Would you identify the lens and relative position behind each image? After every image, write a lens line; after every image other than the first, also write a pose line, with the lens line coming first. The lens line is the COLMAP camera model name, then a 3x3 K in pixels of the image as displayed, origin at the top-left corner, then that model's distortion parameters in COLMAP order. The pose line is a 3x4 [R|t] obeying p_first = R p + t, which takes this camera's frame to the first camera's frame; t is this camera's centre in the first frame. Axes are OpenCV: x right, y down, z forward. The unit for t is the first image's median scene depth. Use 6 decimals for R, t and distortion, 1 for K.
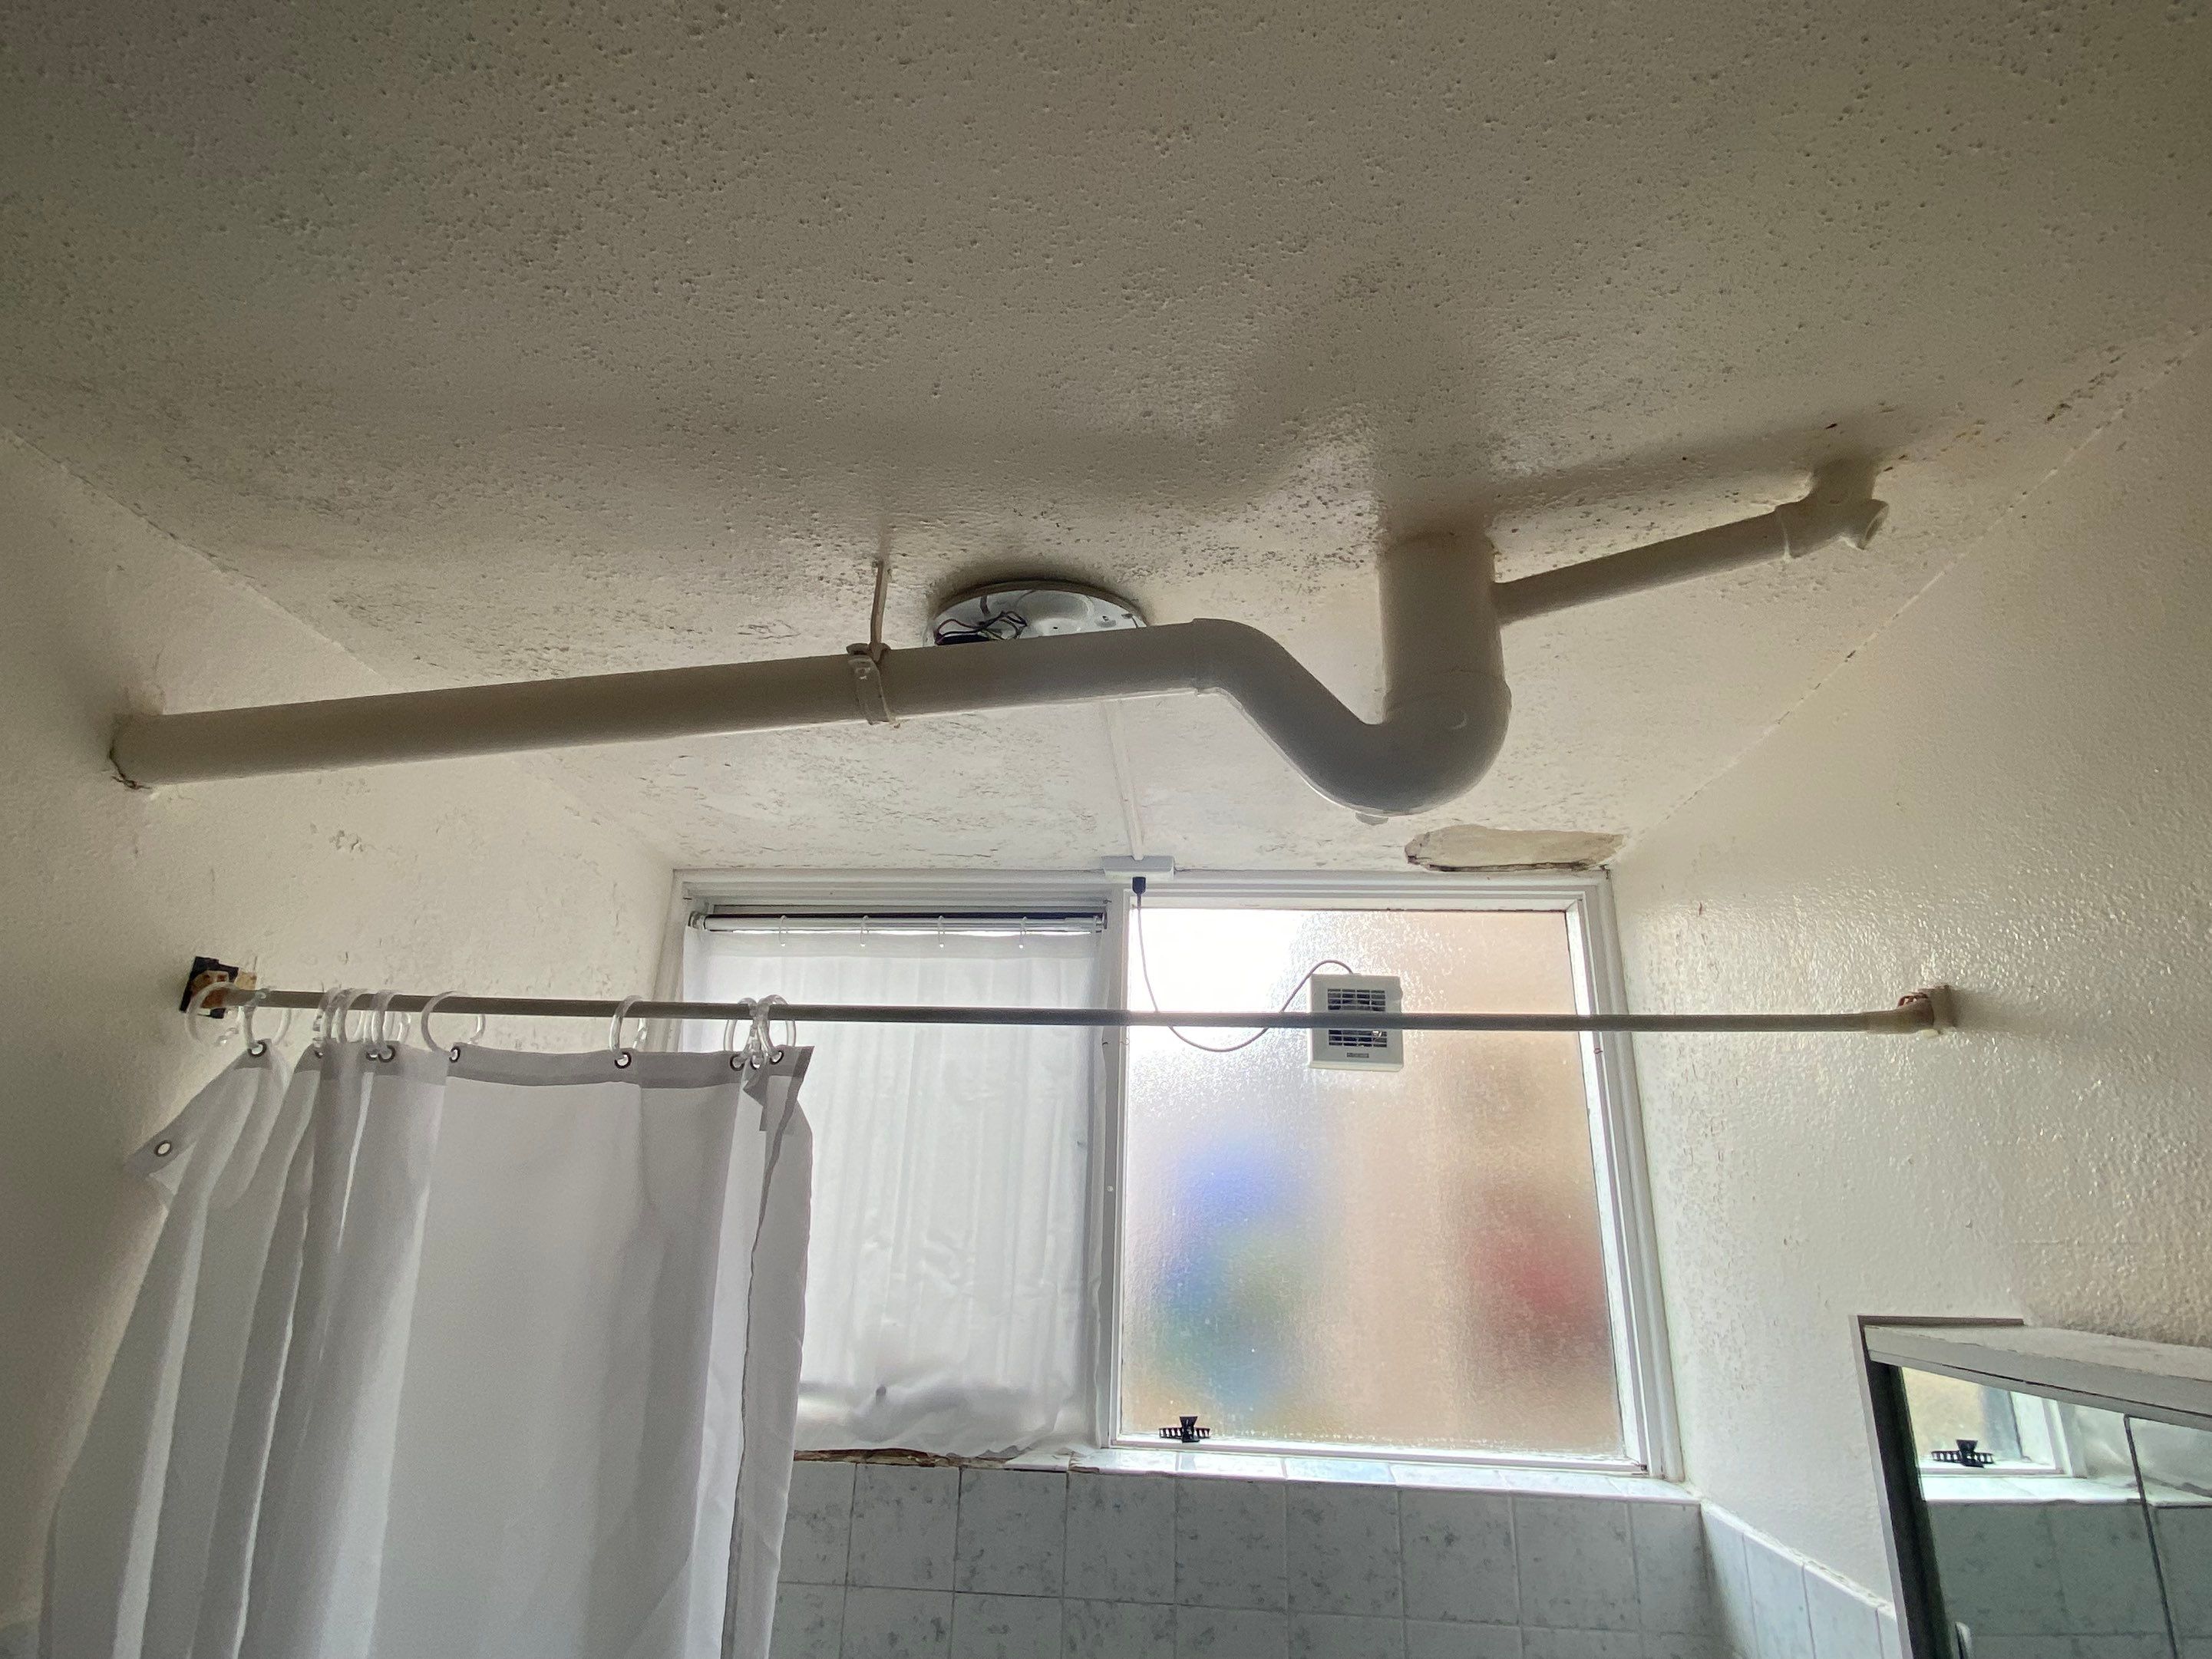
lens RADIAL K [[1148.6, 0, 1116.6], [0, 1148.6, 817.1], [0, 0, 1]] dist [0.018433, -0.006473]
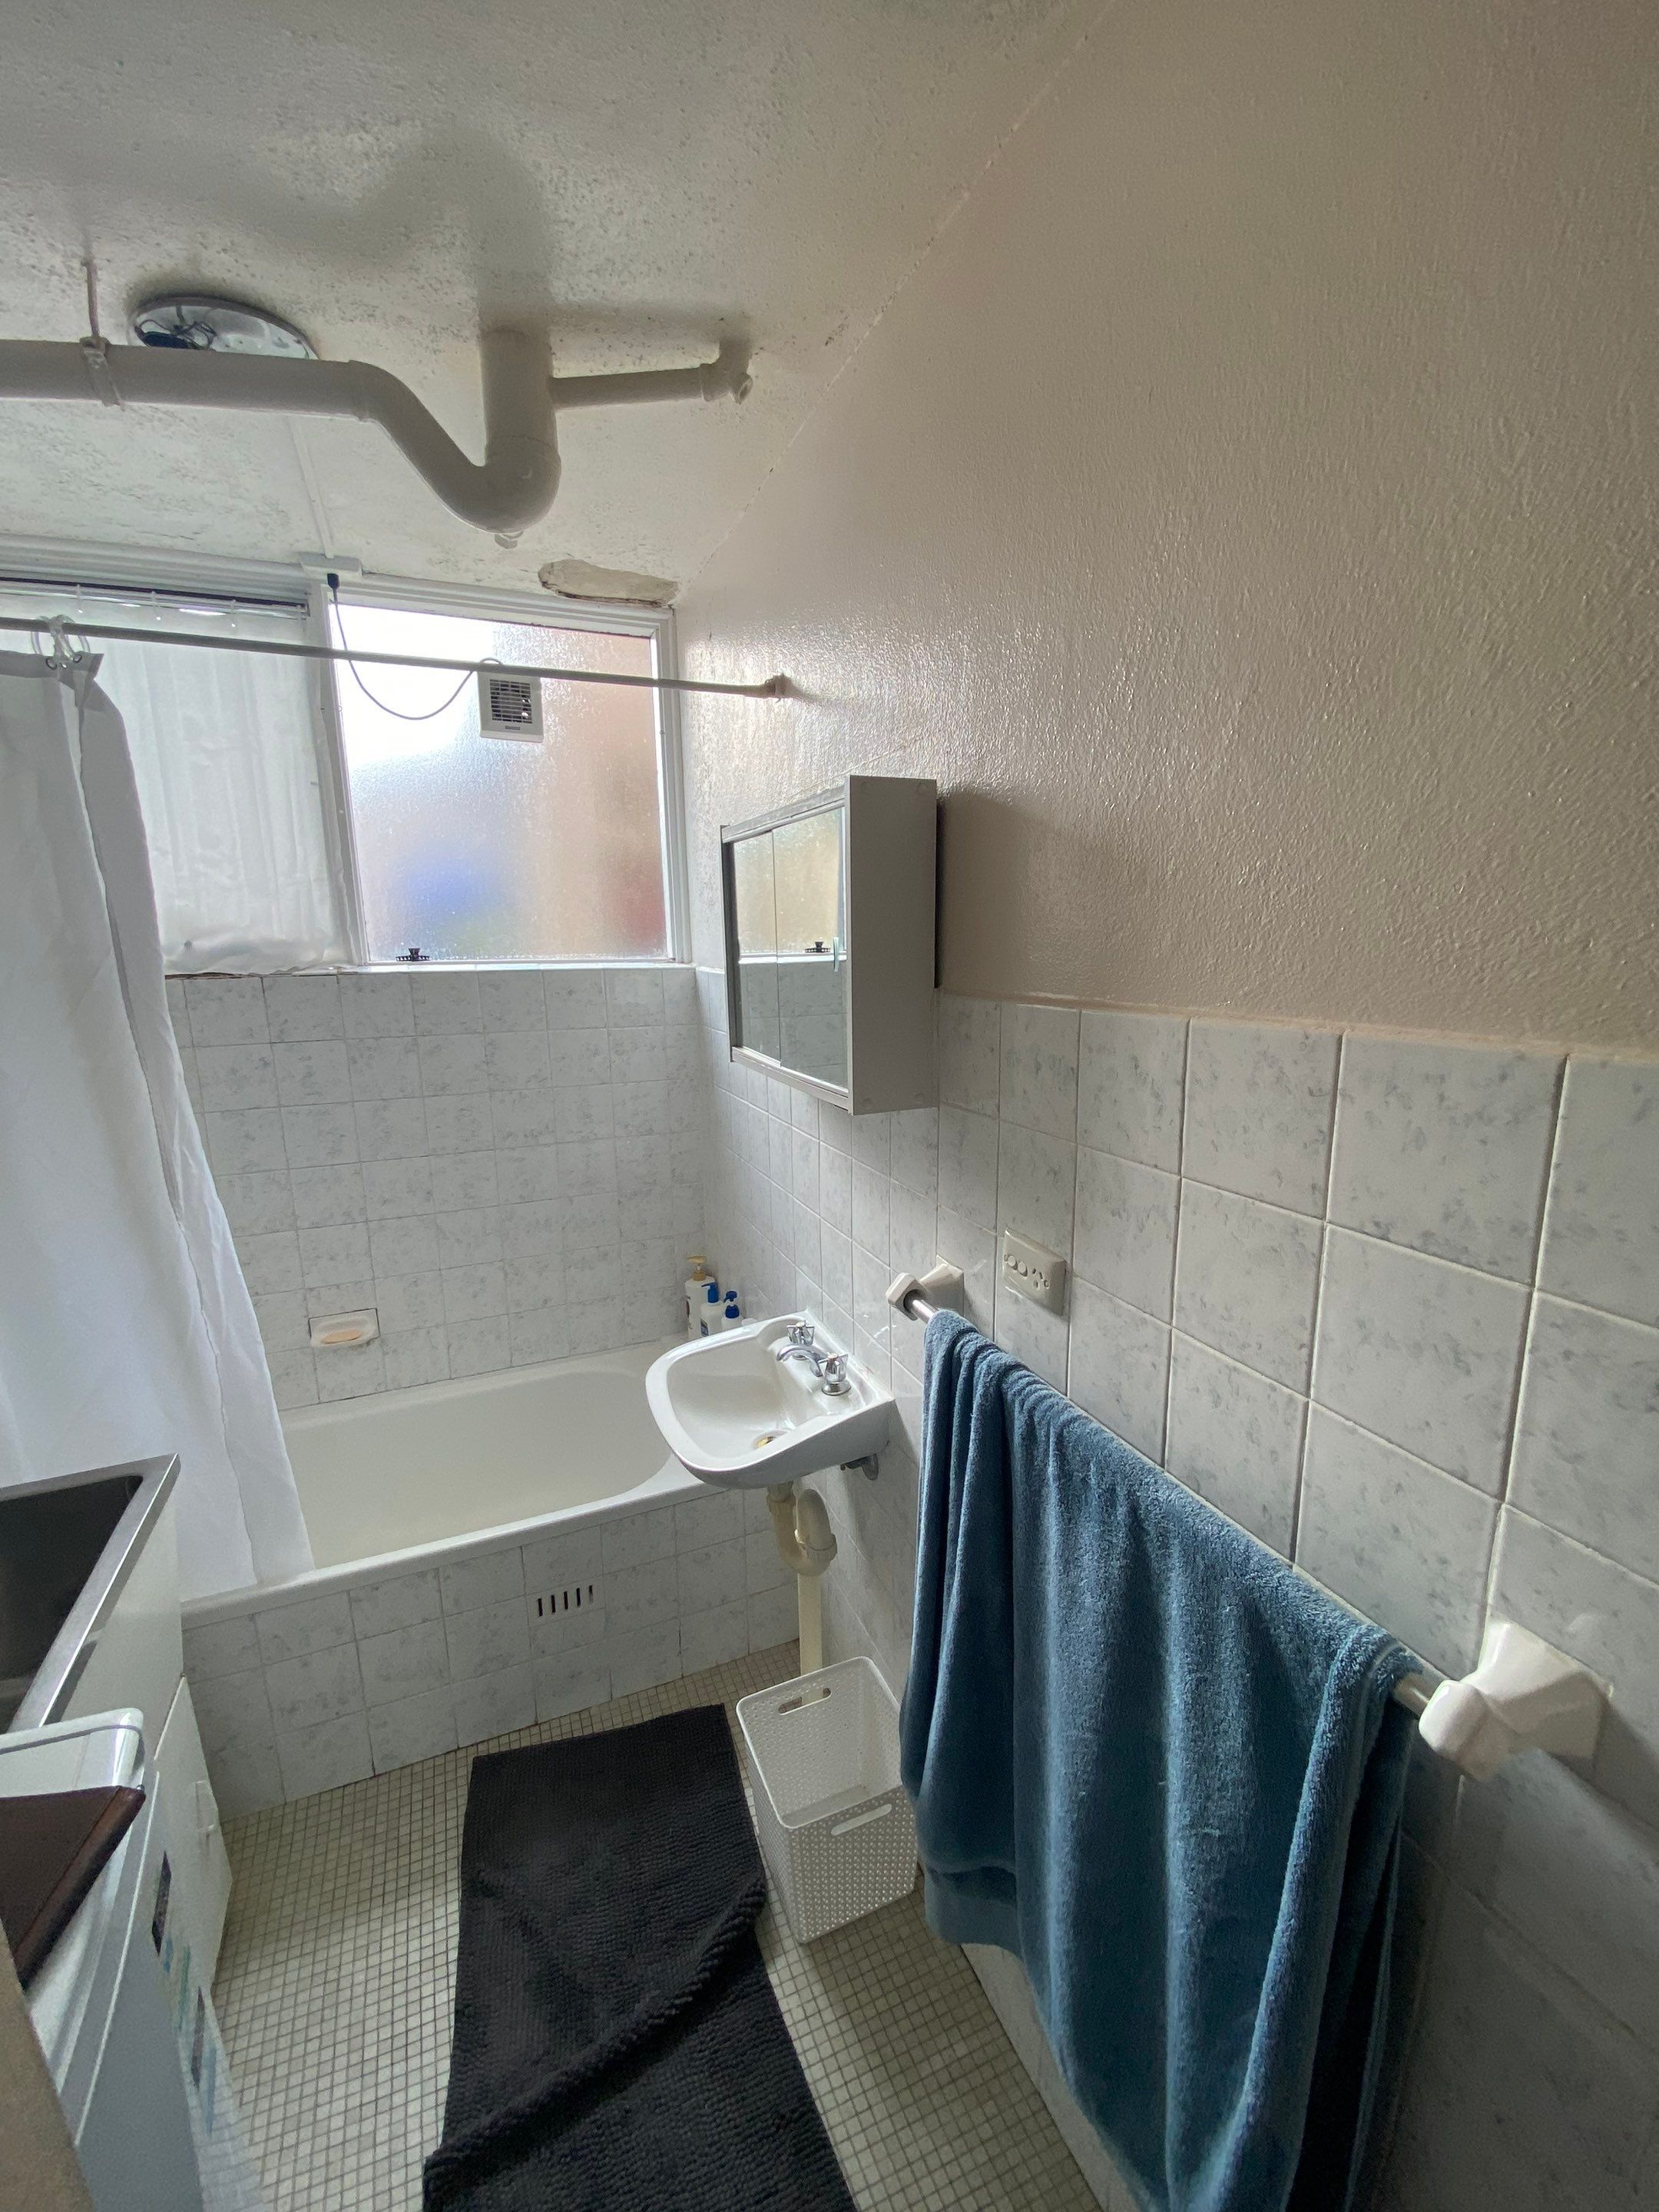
lens RADIAL K [[893.5, 0, 844.7], [0, 893.5, 1113.3], [0, 0, 1]] dist [-0.004963, -0.009328]
pose [[0.879351, -0.133258, 0.457148, -0.011605], [-0.123269, 0.863611, 0.488857, 0.019834], [-0.459943, -0.486229, 0.742990, -0.360998]]
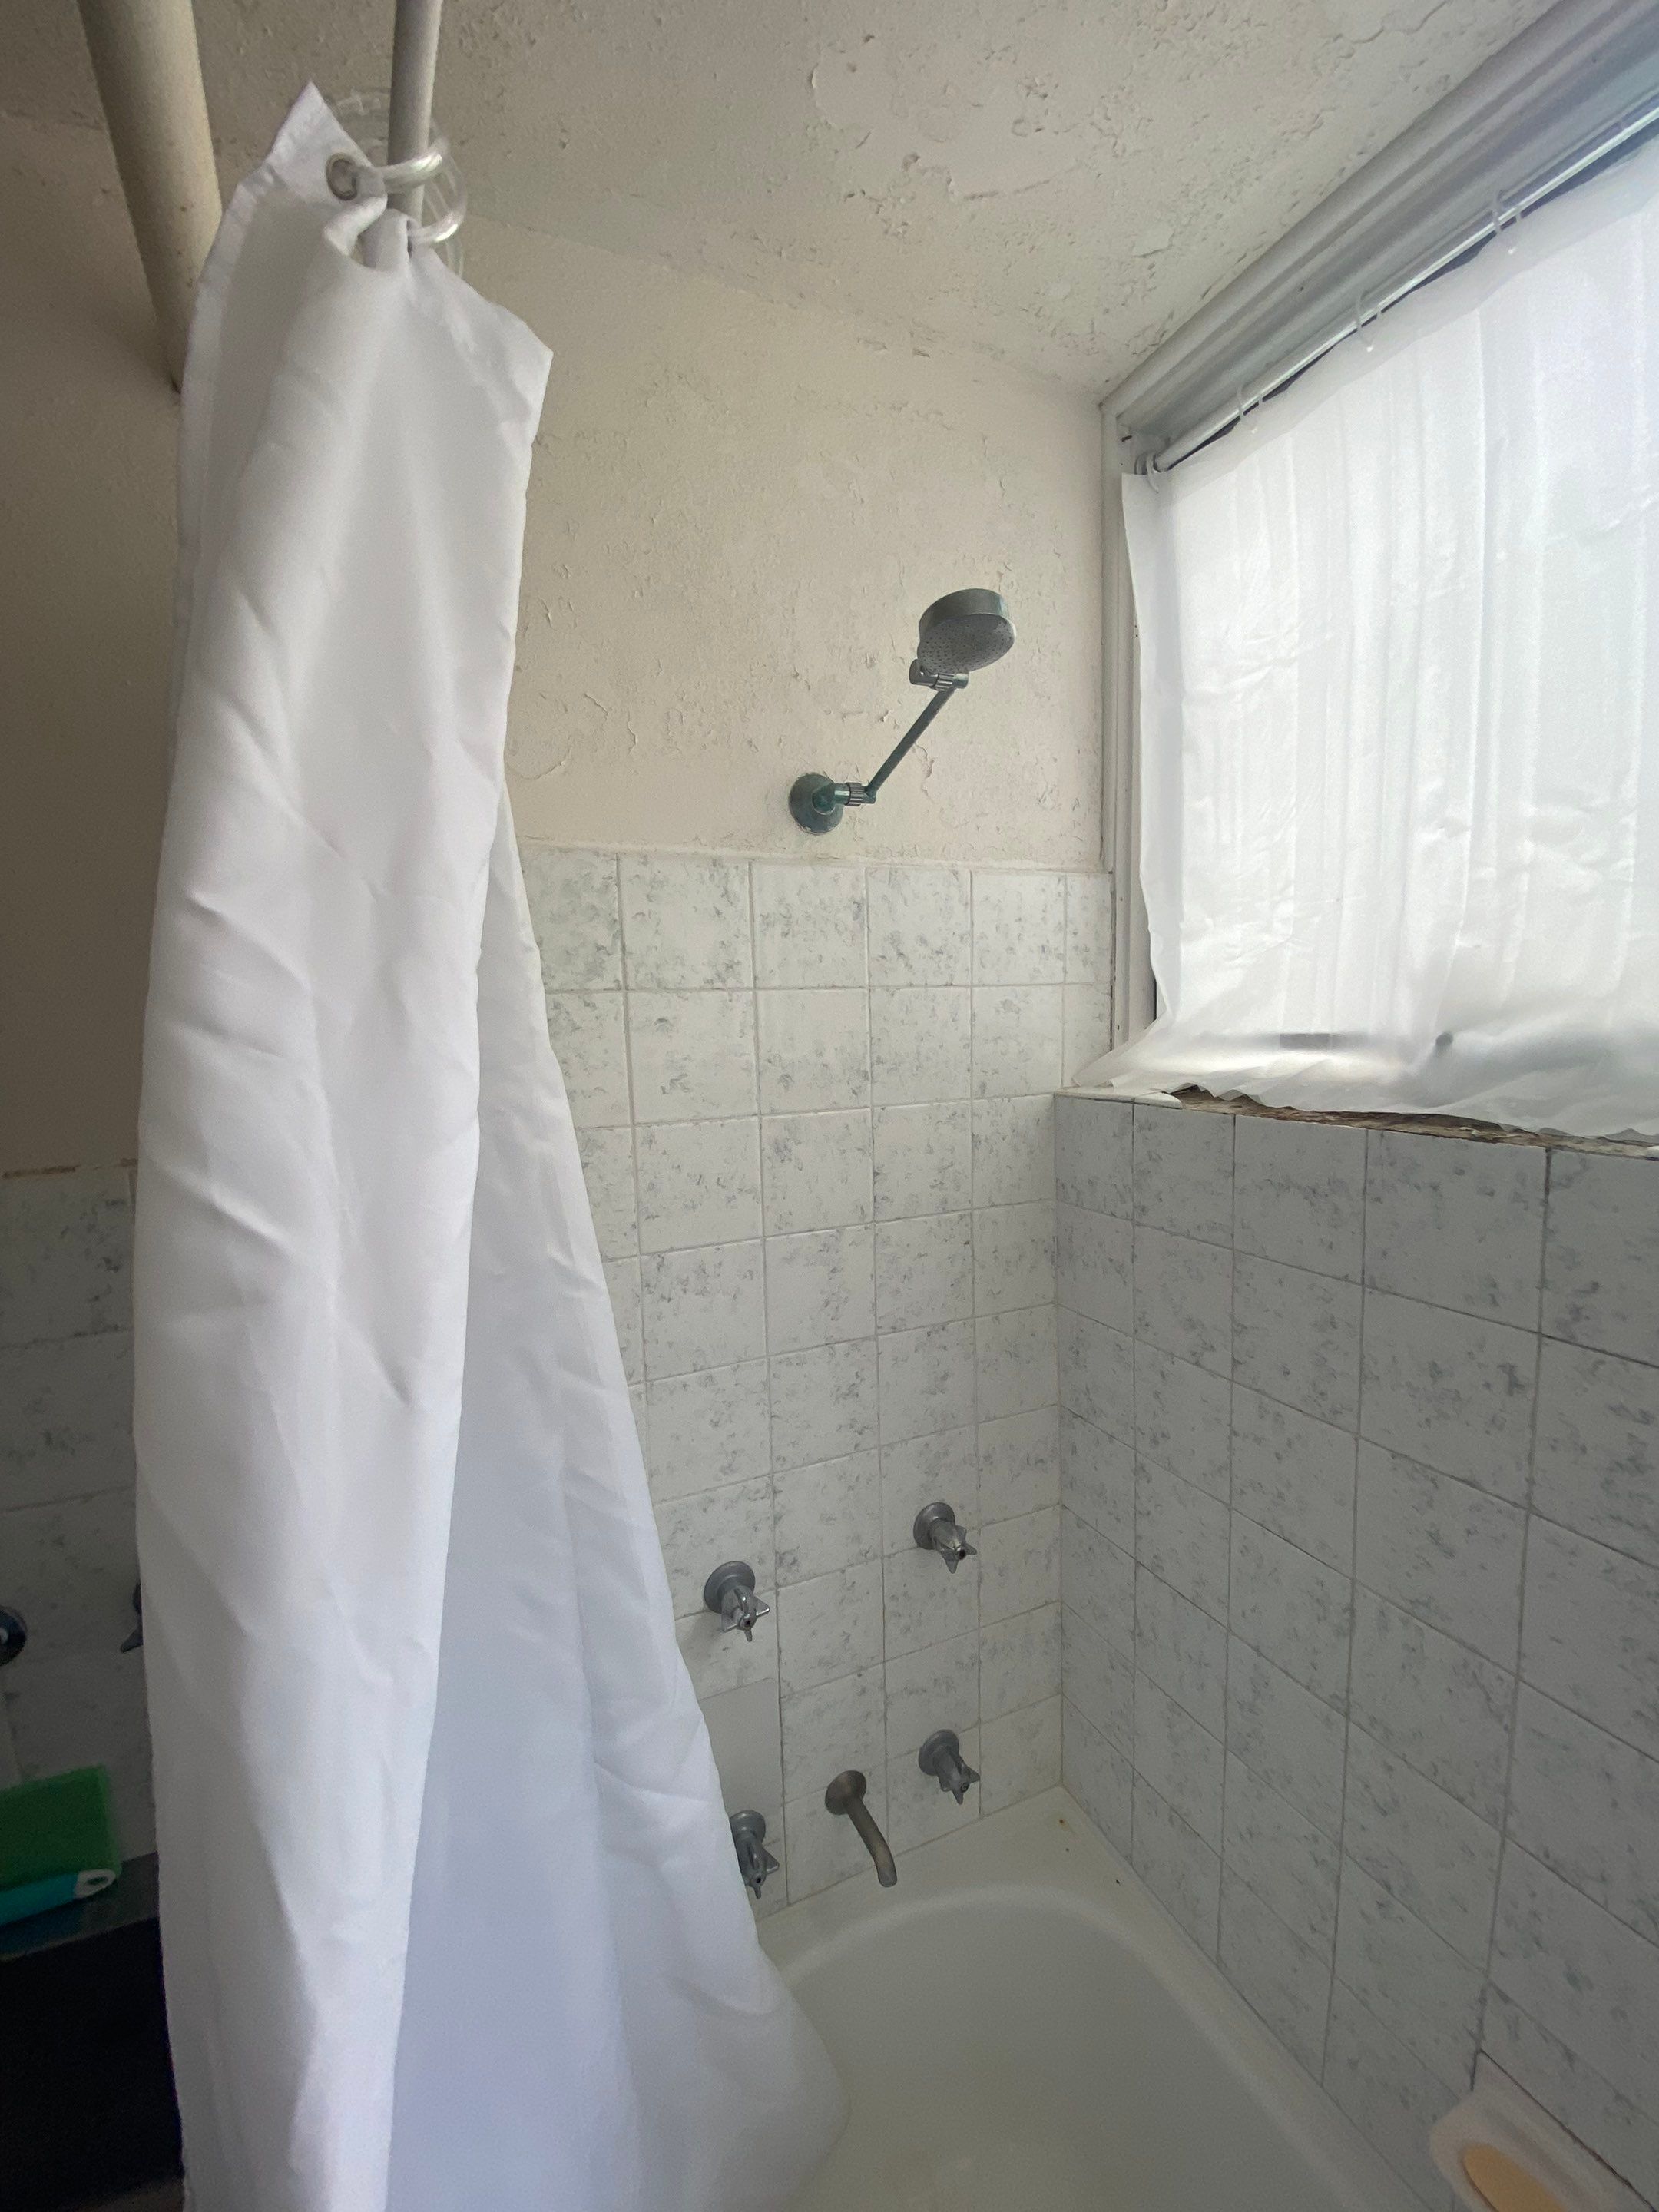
lens RADIAL K [[893.5, 0, 849.9], [0, 893.5, 1112.0], [0, 0, 1]] dist [-0.004963, -0.009328]
pose [[0.494704, 0.052676, -0.867464, 0.061301], [0.328021, 0.913013, 0.242508, 0.316767], [0.804780, -0.404516, 0.434392, 0.523994]]
